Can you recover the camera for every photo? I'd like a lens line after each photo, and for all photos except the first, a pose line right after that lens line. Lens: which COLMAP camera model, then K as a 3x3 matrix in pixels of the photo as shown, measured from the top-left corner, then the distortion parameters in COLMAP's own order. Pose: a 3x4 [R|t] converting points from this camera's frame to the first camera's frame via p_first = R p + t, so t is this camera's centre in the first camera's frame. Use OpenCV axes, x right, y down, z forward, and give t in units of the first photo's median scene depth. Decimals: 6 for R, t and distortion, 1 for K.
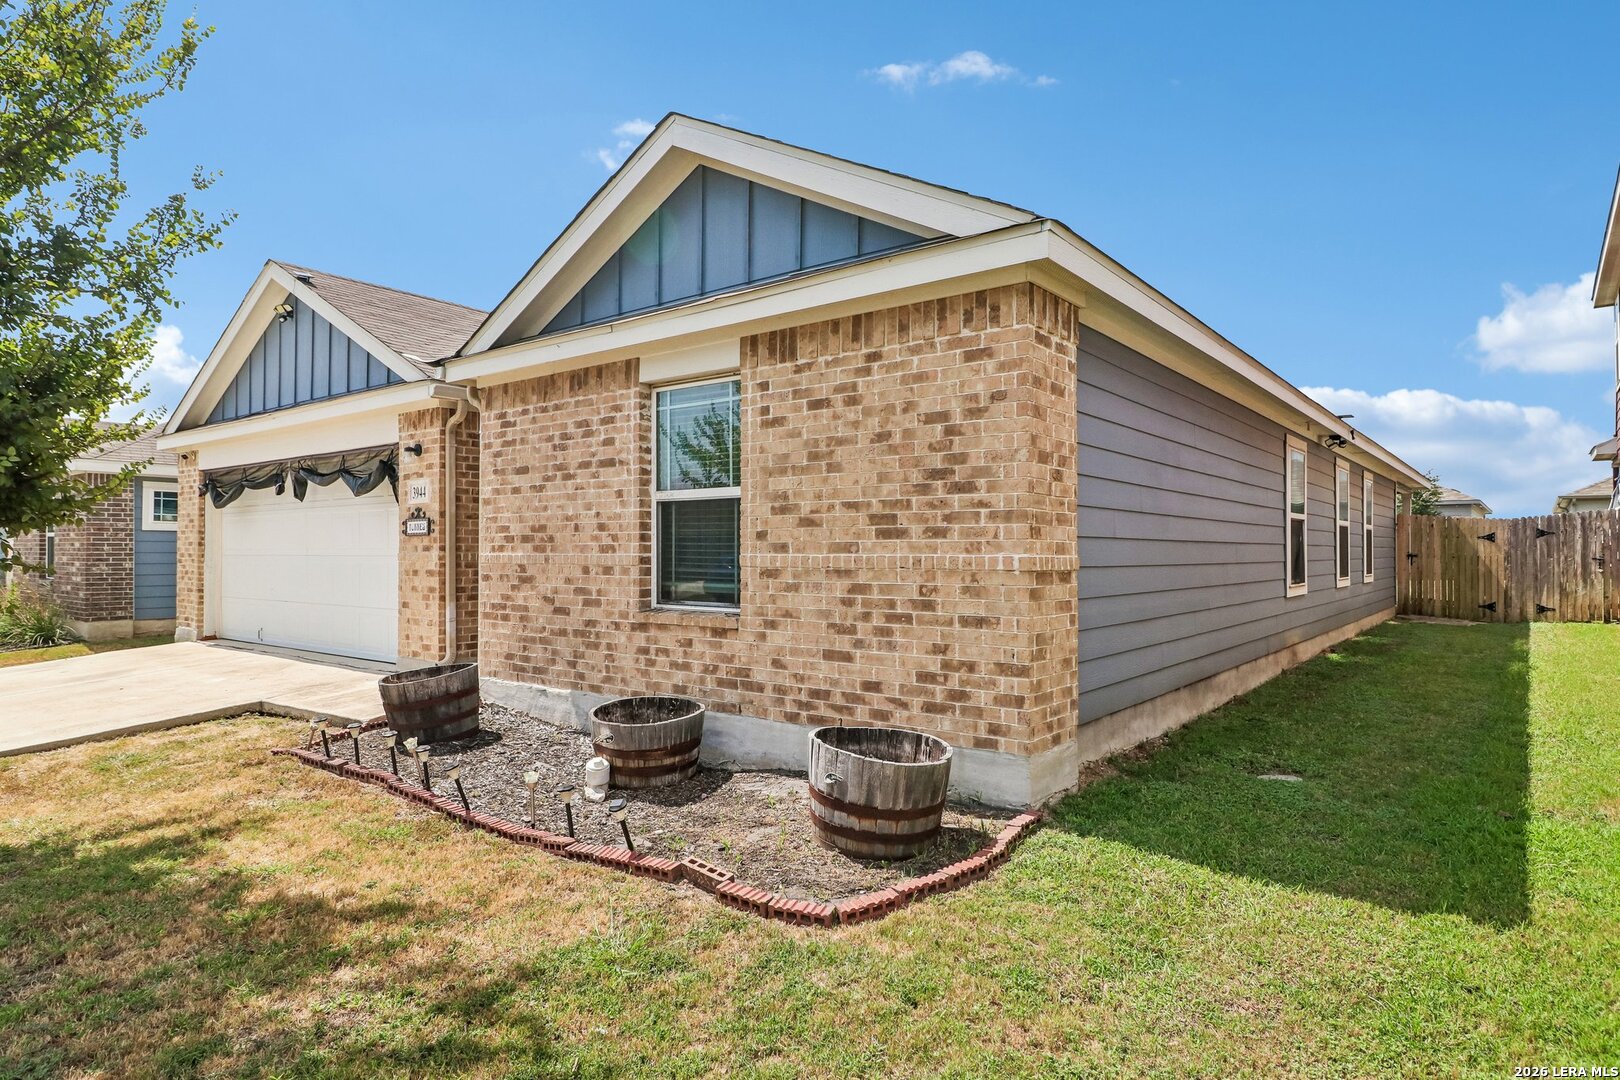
lens RADIAL K [[926.6, 0, 810.0], [0, 926.6, 540.0], [0, 0, 1]] dist [0.002709, 0.000389]
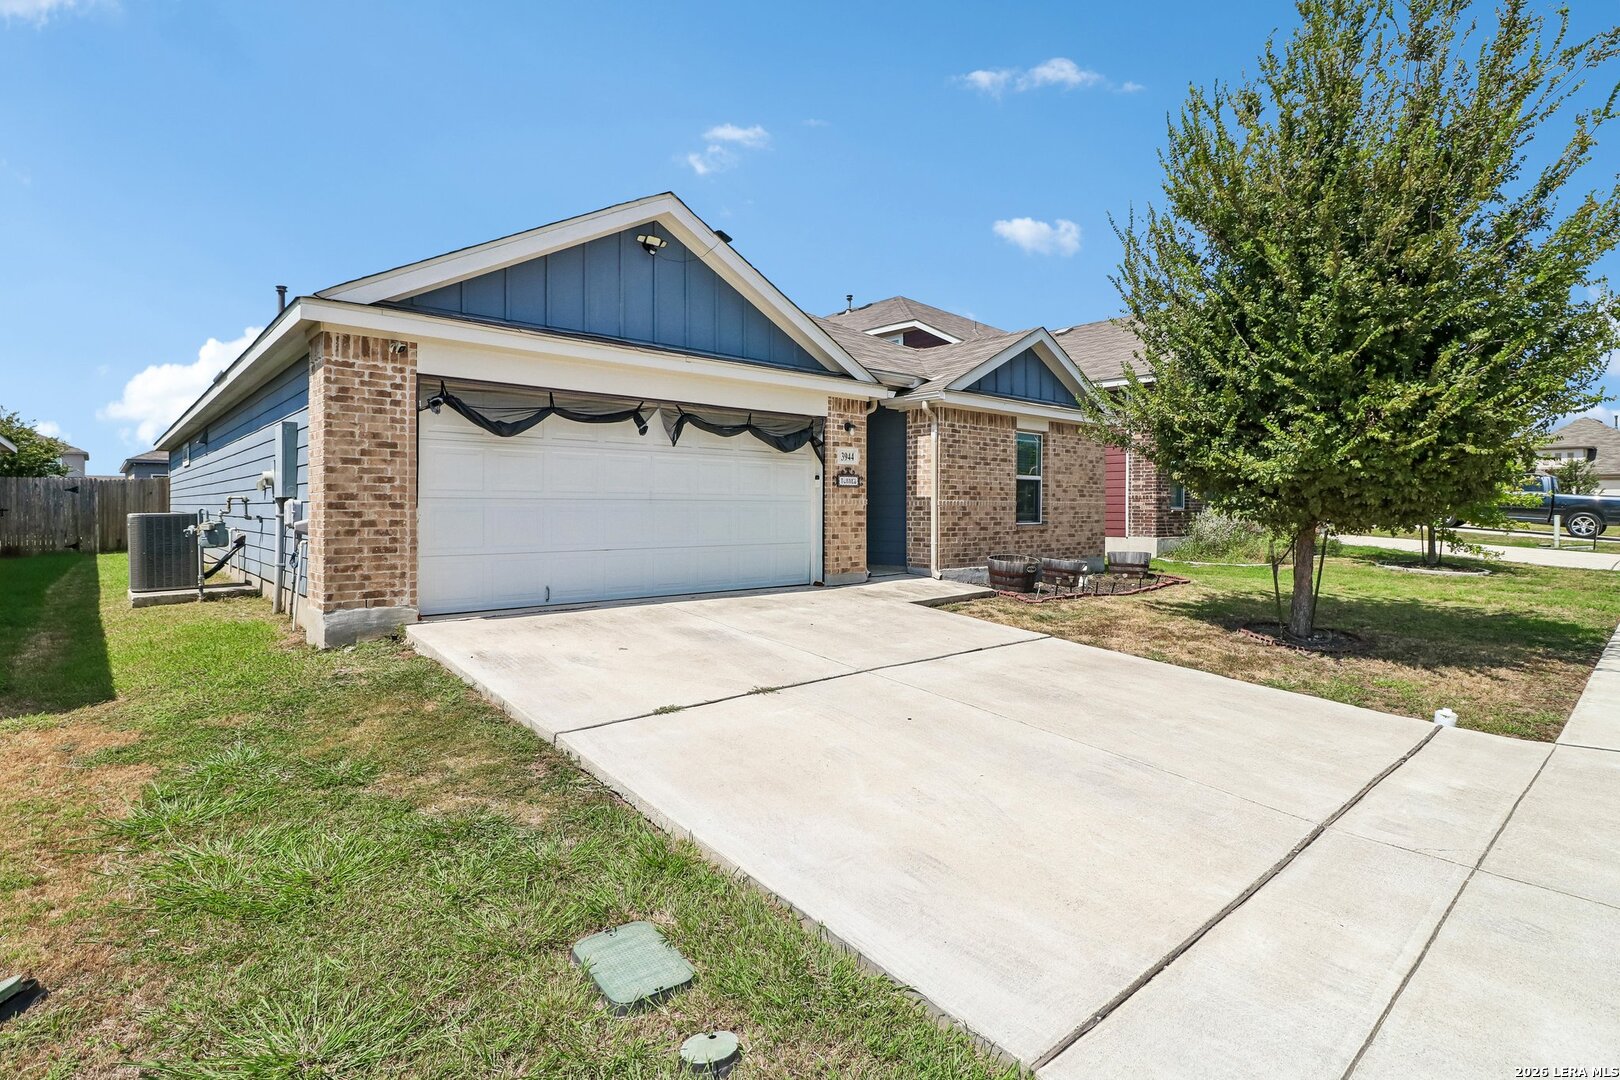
lens RADIAL K [[808.4, 0, 808.6], [0, 808.4, 509.1], [0, 0, 1]] dist [-0.001147, -0.000226]
pose [[0.173118, 0.000181, 0.984901, -2.210807], [-0.014510, 0.999892, 0.002367, 0.036259], [-0.984794, -0.014700, 0.173102, 1.126562]]
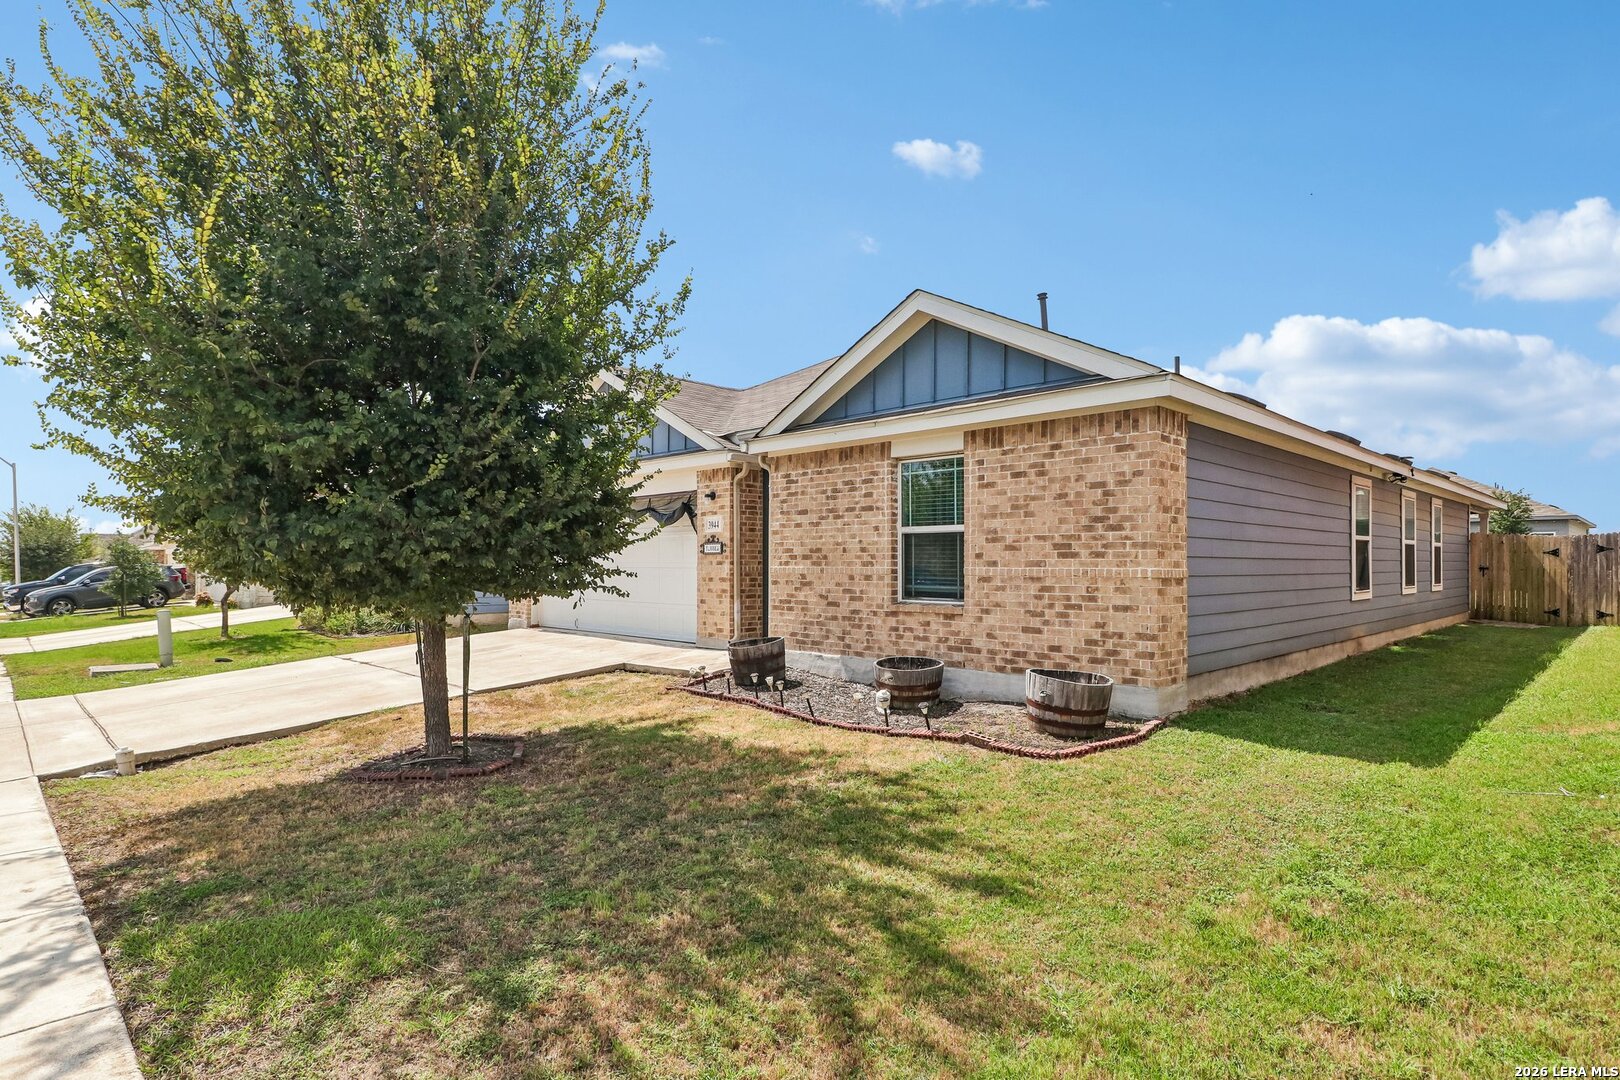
lens RADIAL K [[857.9, 0, 801.9], [0, 857.9, 554.8], [0, 0, 1]] dist [-0.000917, -0.000657]
pose [[0.991255, -0.000931, -0.131955, -0.138387], [0.001246, 0.999997, 0.002308, -0.009113], [0.131952, -0.002453, 0.991253, -0.439052]]
